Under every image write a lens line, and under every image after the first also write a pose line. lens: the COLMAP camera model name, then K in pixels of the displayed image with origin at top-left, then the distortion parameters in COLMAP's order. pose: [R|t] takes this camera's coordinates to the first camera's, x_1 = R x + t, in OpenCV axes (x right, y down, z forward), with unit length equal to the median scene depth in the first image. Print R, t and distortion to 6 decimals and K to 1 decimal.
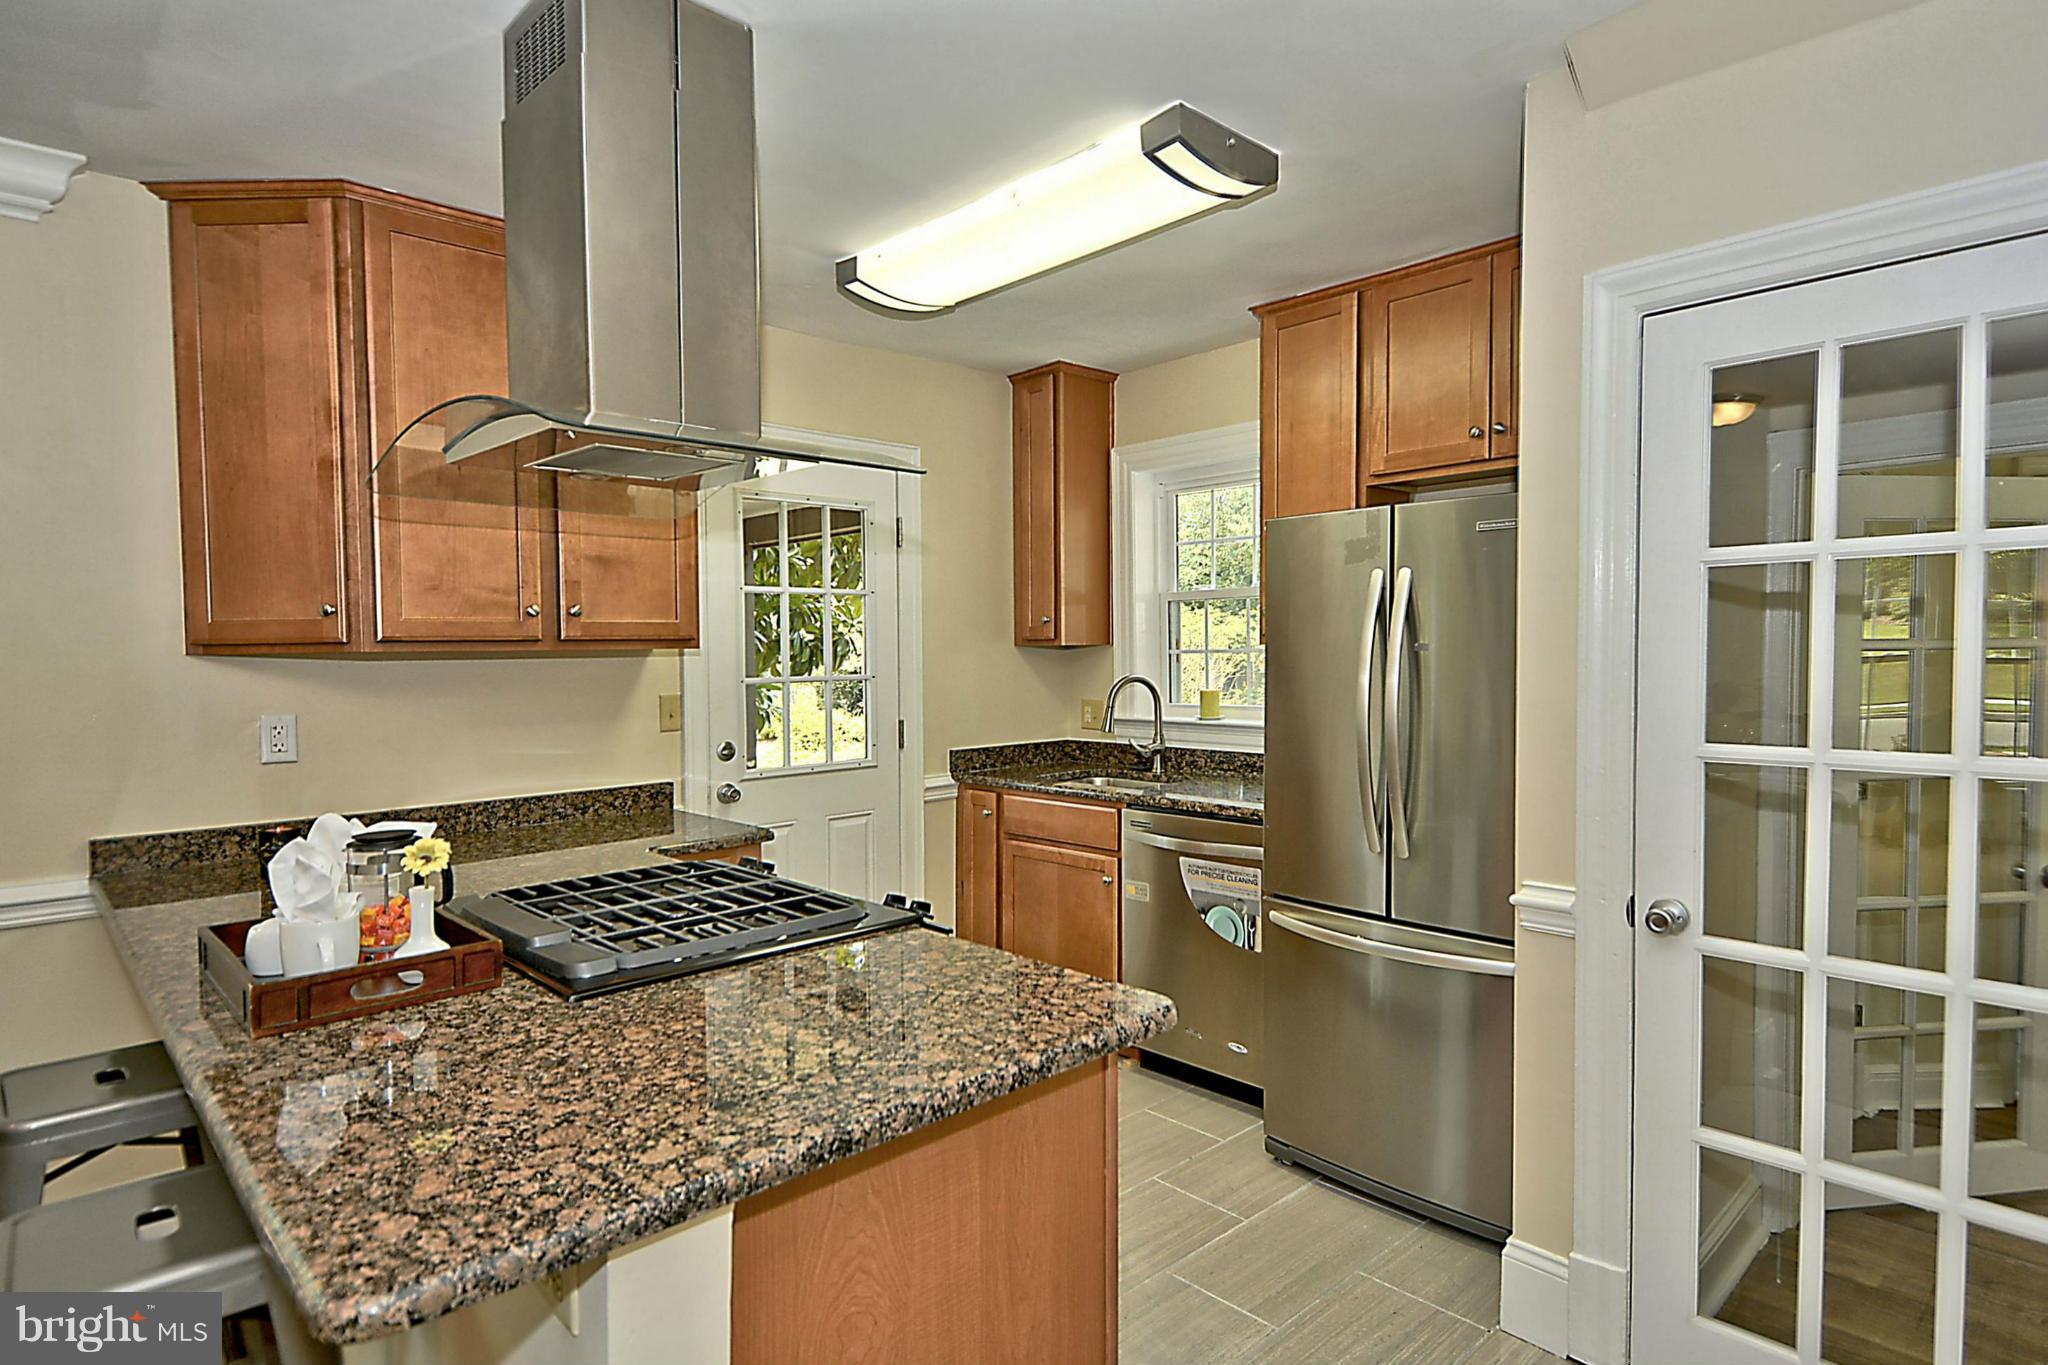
lens RADIAL K [[1098.9, 0, 1024.0], [0, 1098.9, 682.5], [0, 0, 1]] dist [0.001984, 0.000228]
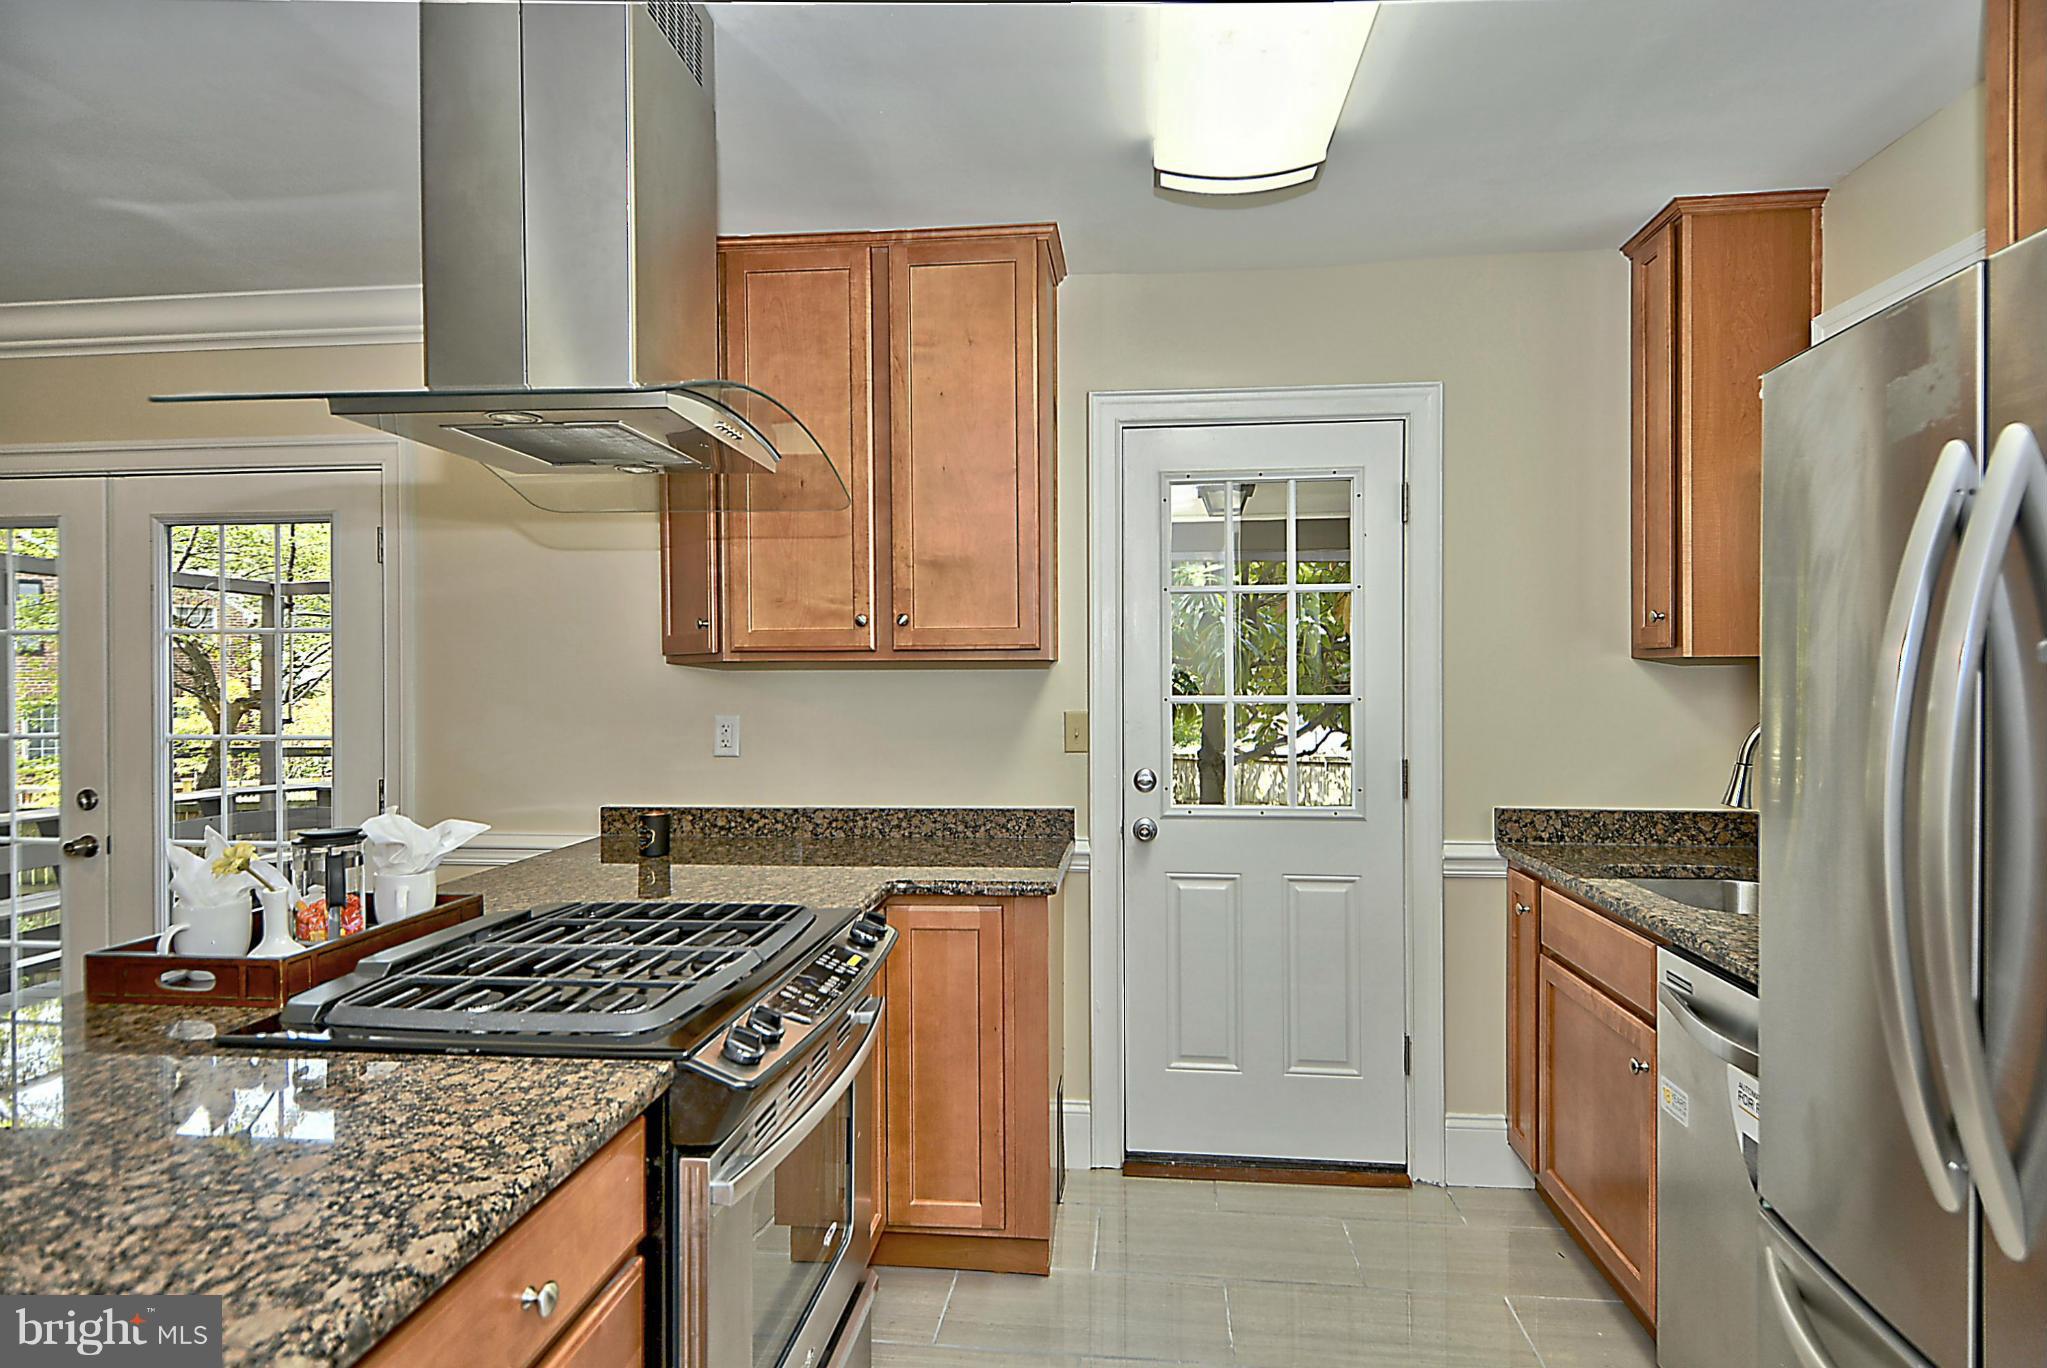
lens RADIAL K [[1052.2, 0, 1027.7], [0, 1052.2, 674.9], [0, 0, 1]] dist [0.027393, -0.000171]
pose [[0.646486, 0.014039, -0.762797, 0.371211], [-0.027990, 0.999594, -0.005325, -0.015860], [0.762413, 0.024793, 0.646616, 0.503690]]
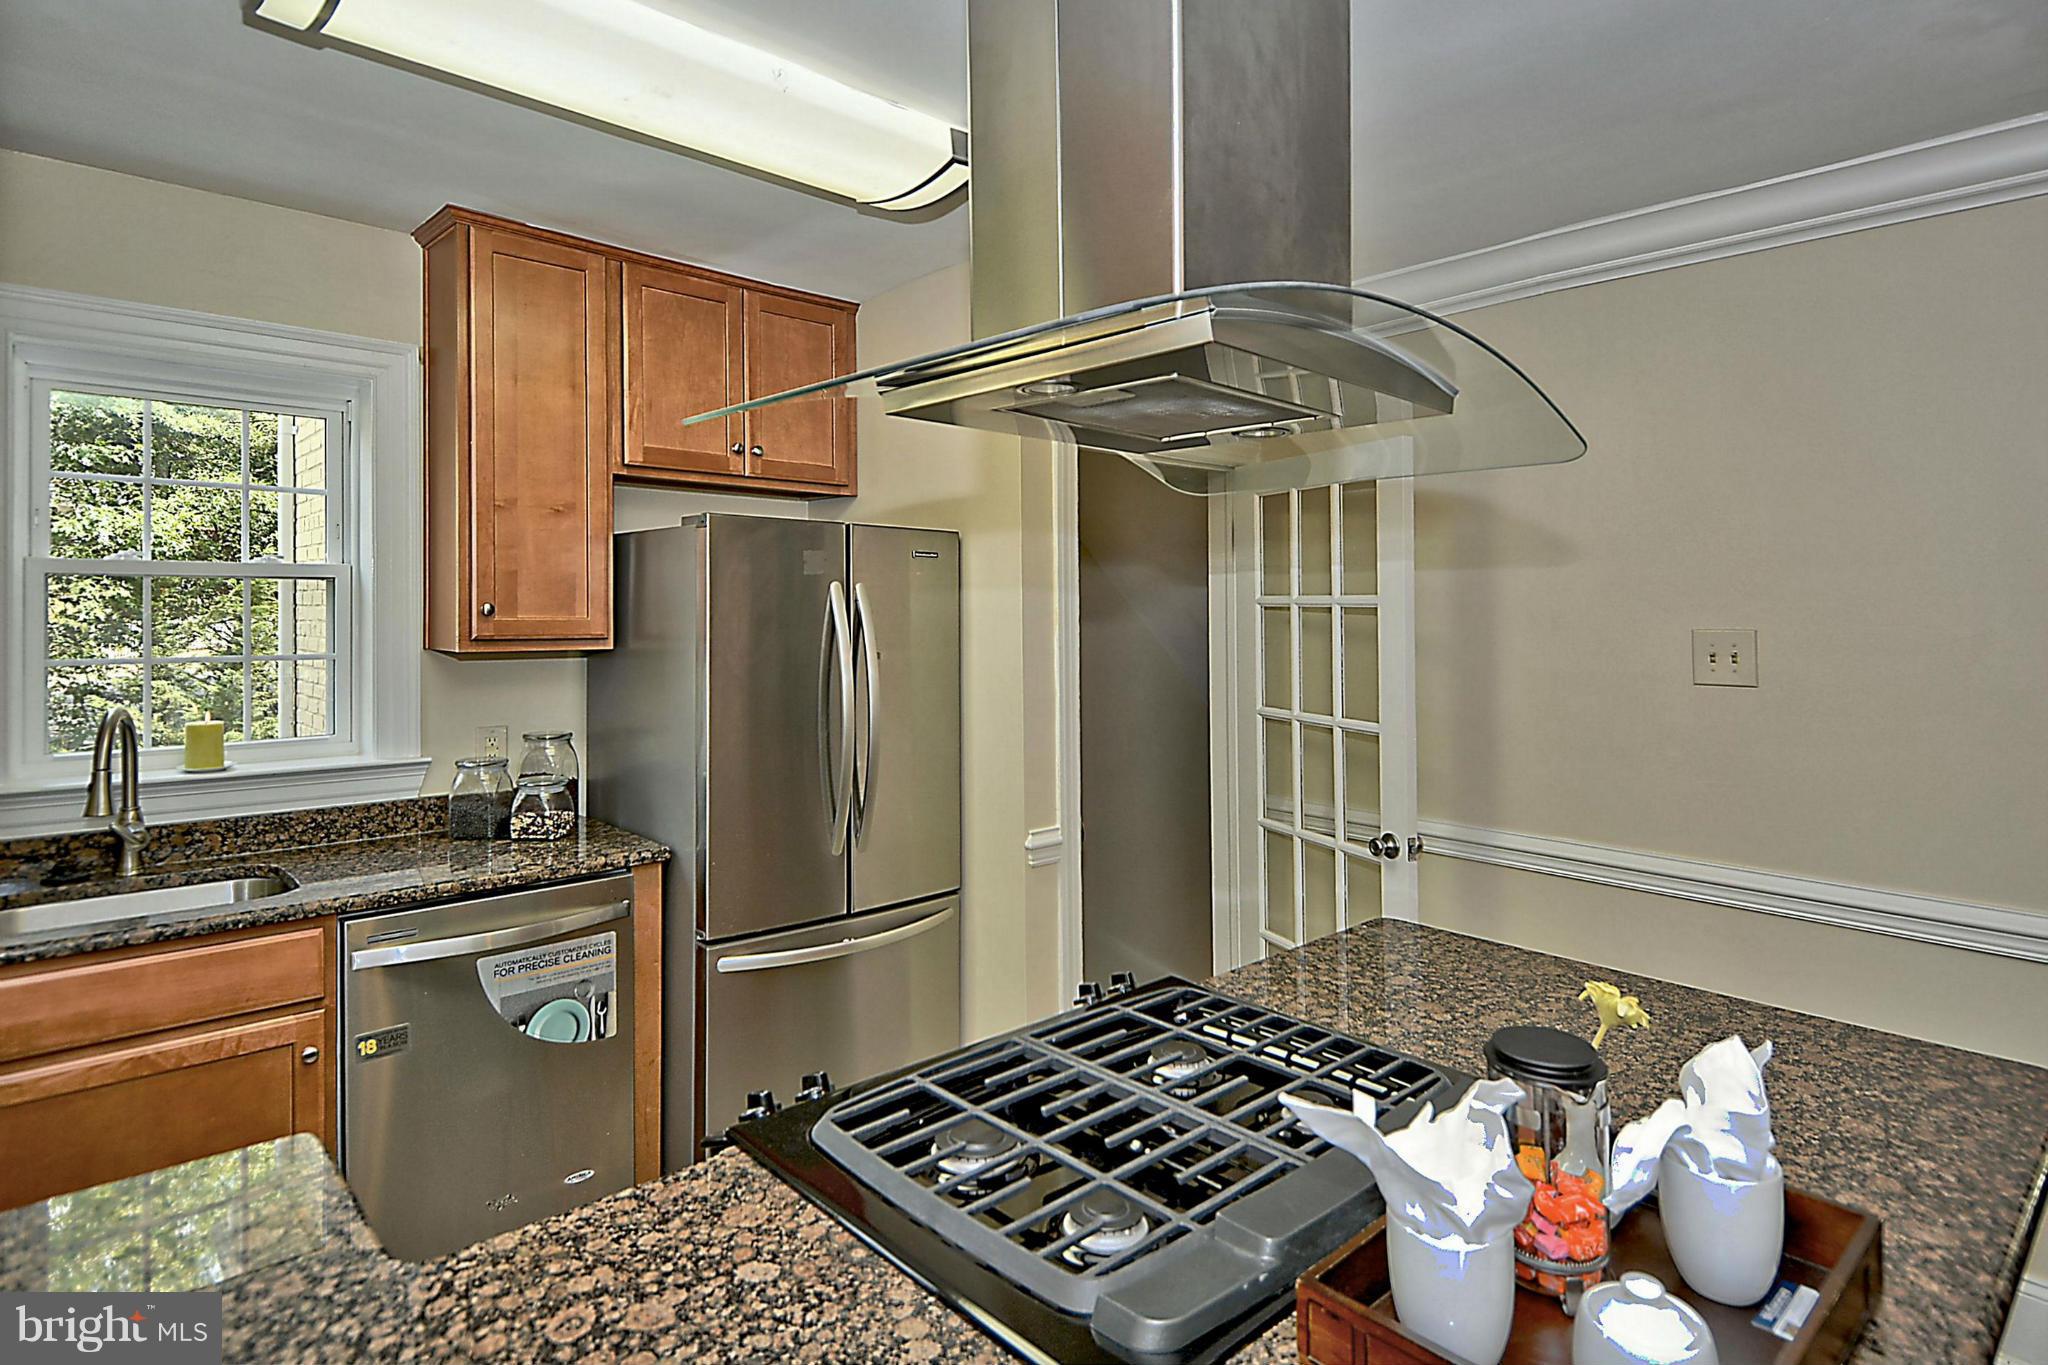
lens RADIAL K [[1111.8, 0, 1070.9], [0, 1111.8, 612.1], [0, 0, 1]] dist [0.002917, -0.000272]
pose [[-0.006184, 0.013279, 0.999893, -0.692602], [0.025978, 0.999576, -0.013114, -0.054081], [-0.999643, 0.025894, -0.006526, 0.742241]]
